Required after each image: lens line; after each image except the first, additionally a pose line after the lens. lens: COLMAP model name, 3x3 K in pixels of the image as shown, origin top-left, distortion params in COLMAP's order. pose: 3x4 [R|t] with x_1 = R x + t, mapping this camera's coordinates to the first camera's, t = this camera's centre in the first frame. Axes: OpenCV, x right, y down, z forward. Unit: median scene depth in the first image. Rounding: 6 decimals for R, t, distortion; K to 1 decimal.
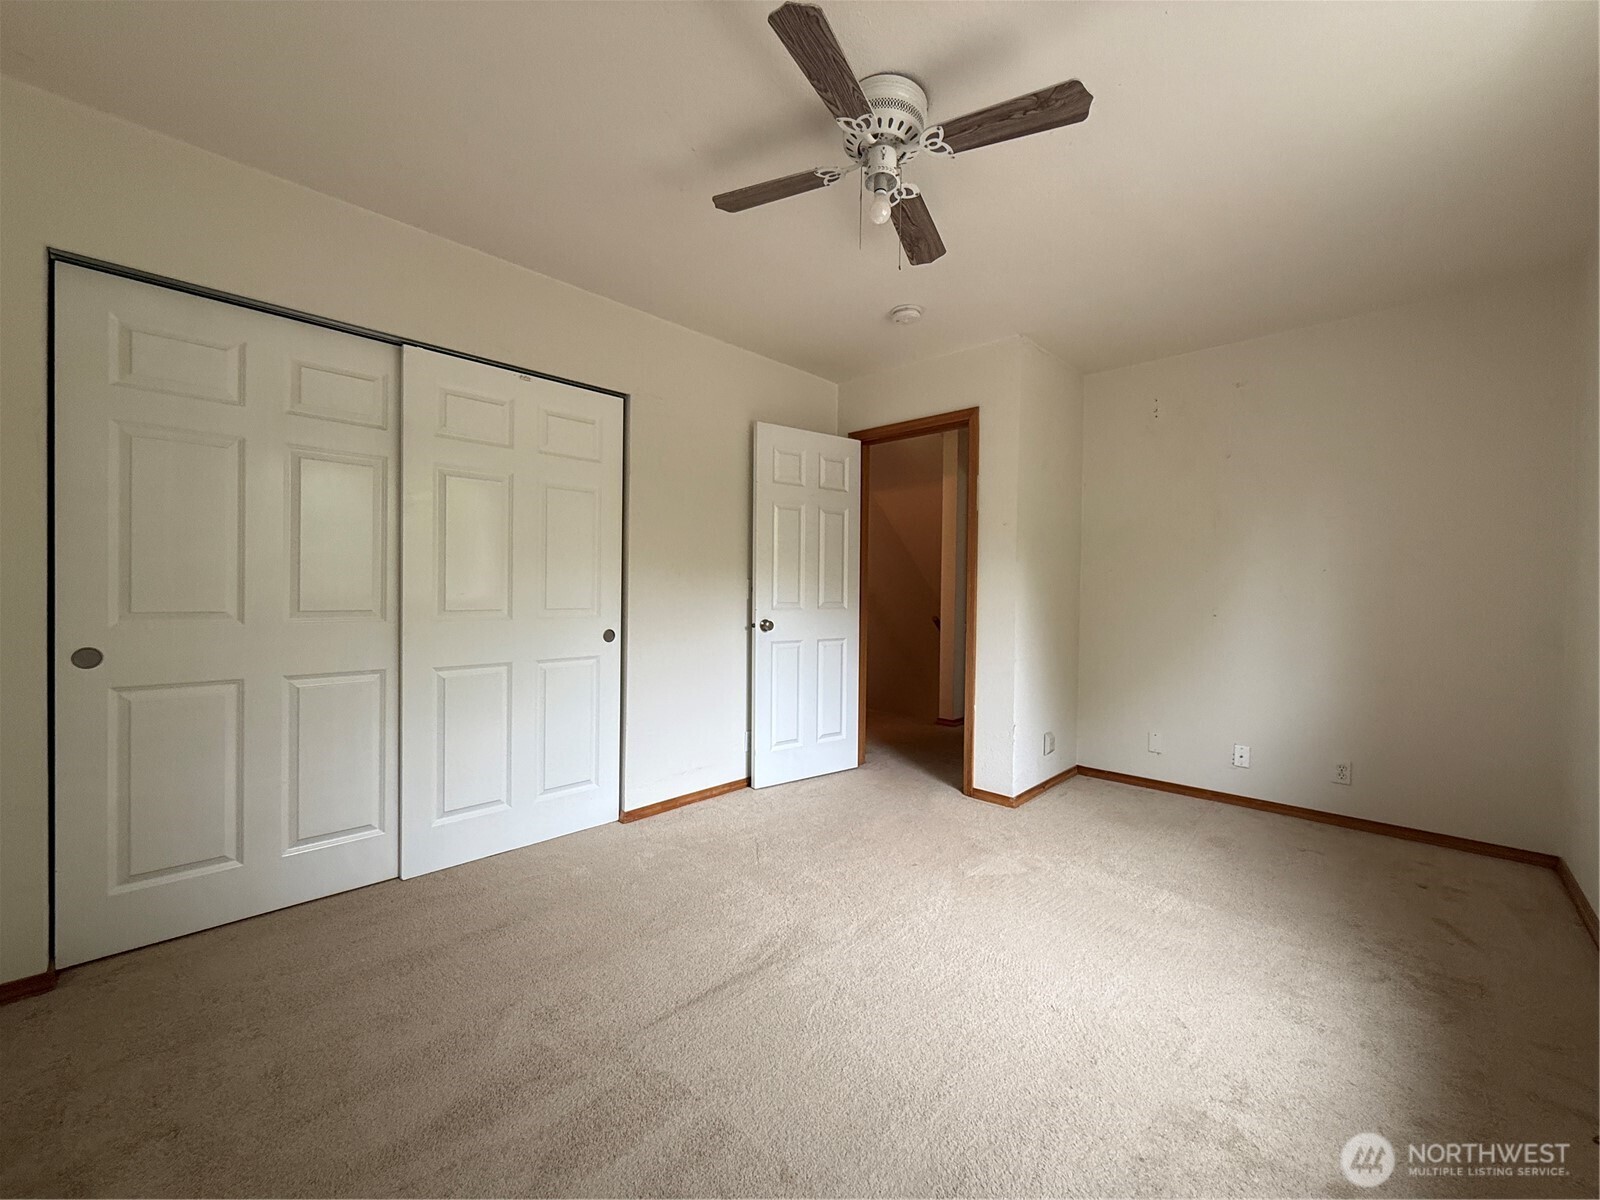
lens RADIAL K [[640.9, 0, 802.3], [0, 640.9, 599.5], [0, 0, 1]] dist [0.000687, 0.000531]
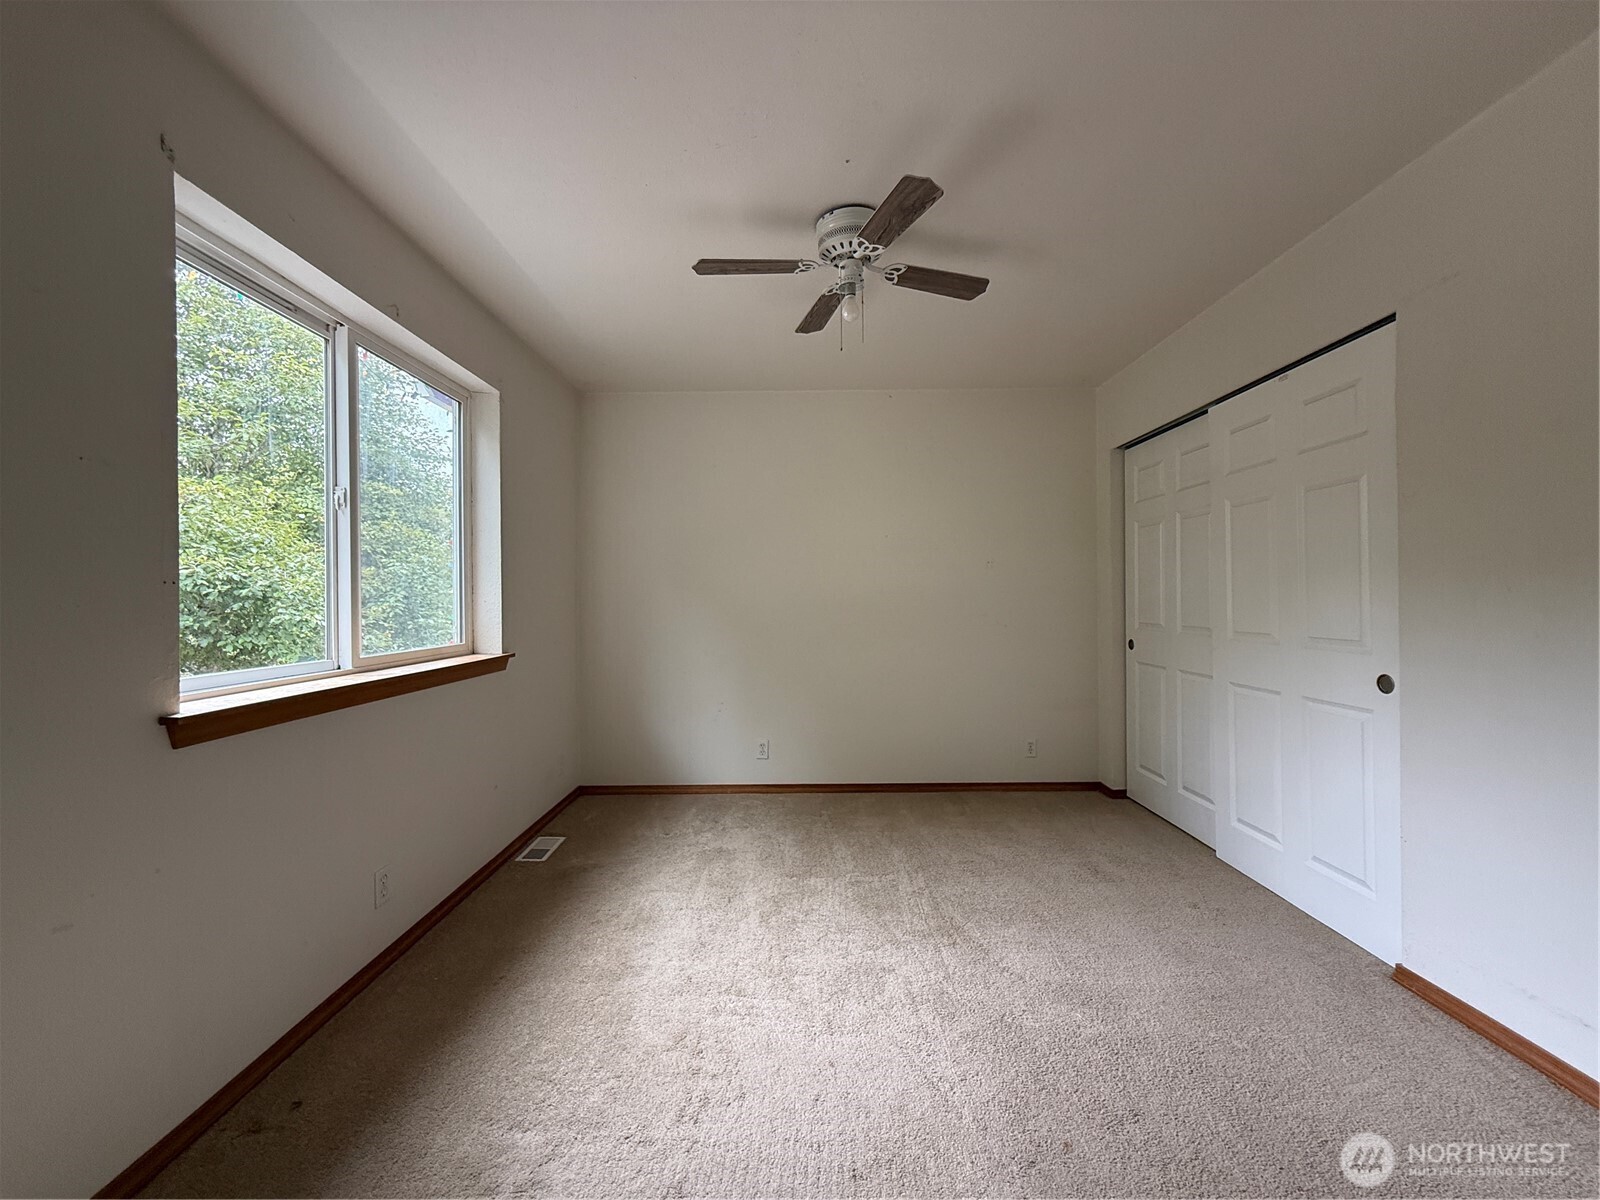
lens RADIAL K [[640.9, 0, 802.3], [0, 640.9, 599.5], [0, 0, 1]] dist [0.000687, 0.000531]
pose [[-0.725279, -0.005710, -0.688431, 0.621204], [-0.012580, 0.999909, 0.004961, -0.028585], [0.688340, 0.012258, -0.725284, 1.097337]]
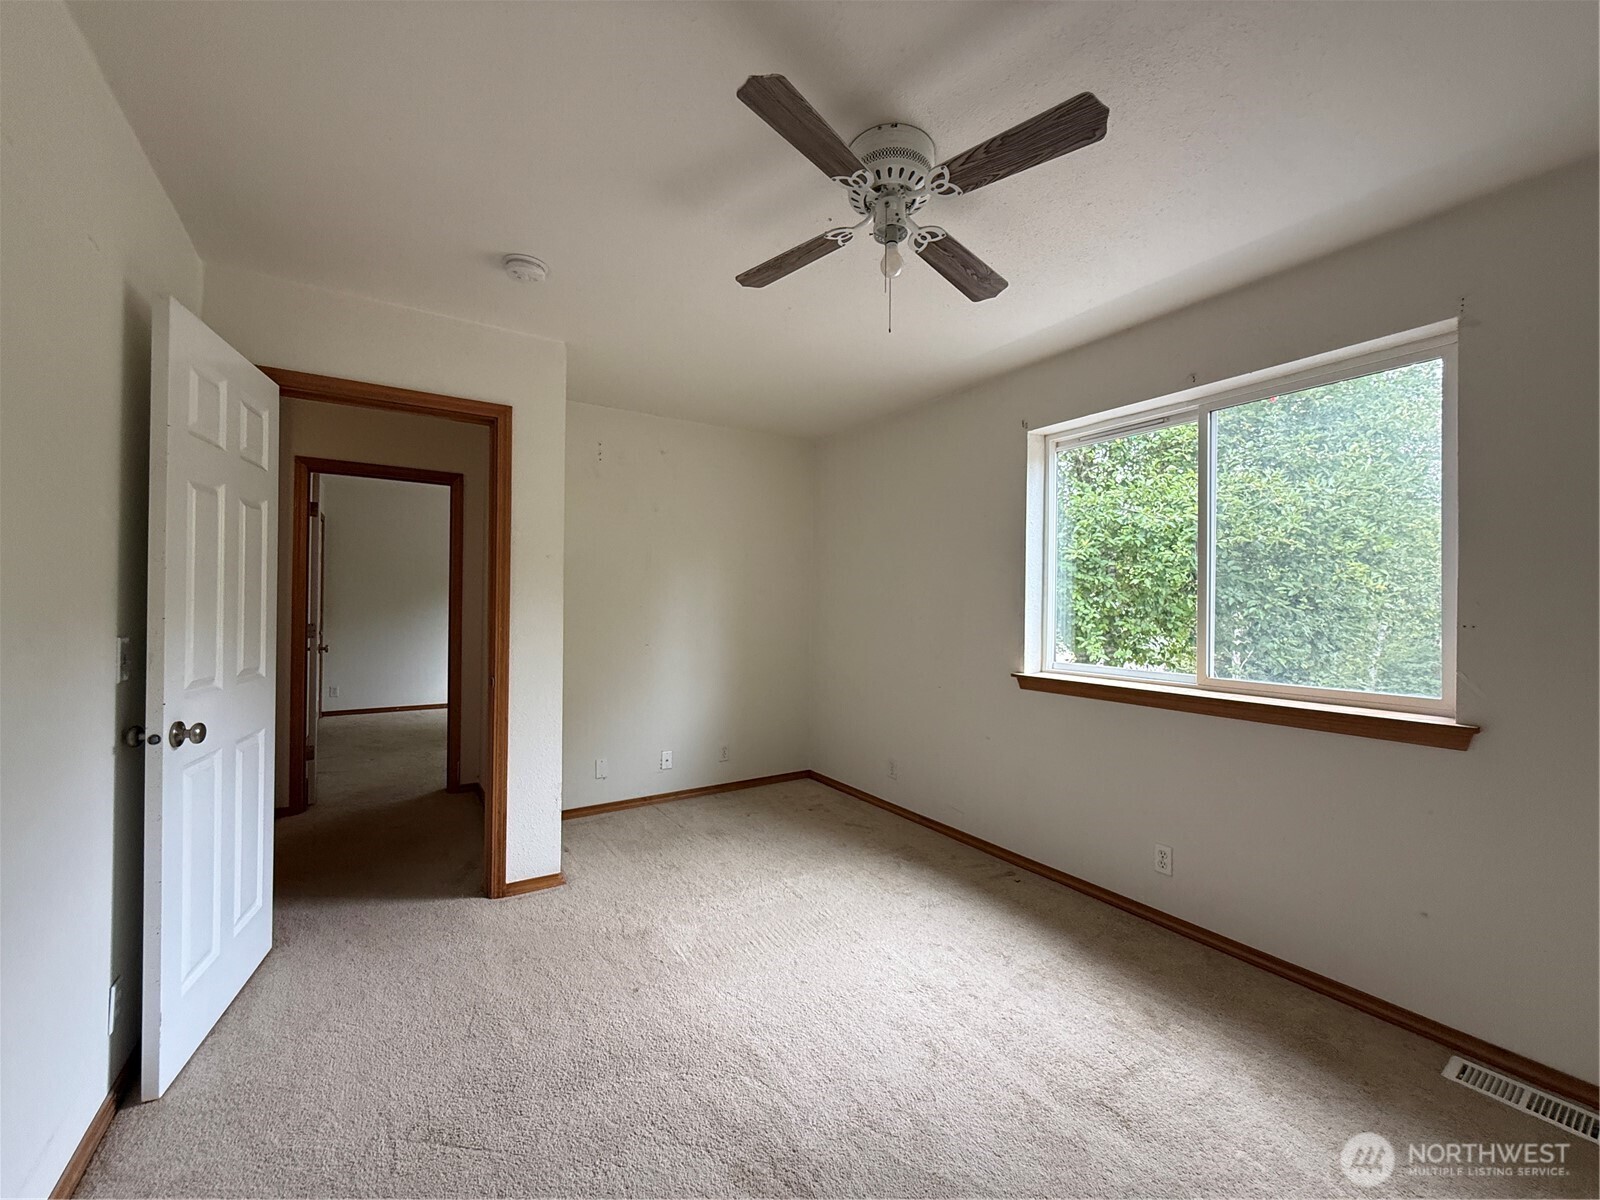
lens RADIAL K [[640.9, 0, 802.3], [0, 640.9, 599.5], [0, 0, 1]] dist [0.000687, 0.000531]
pose [[0.242513, -0.004737, 0.970137, -0.496718], [0.012421, 0.999921, 0.001778, -0.066353], [-0.970069, 0.011619, 0.242552, 0.536355]]
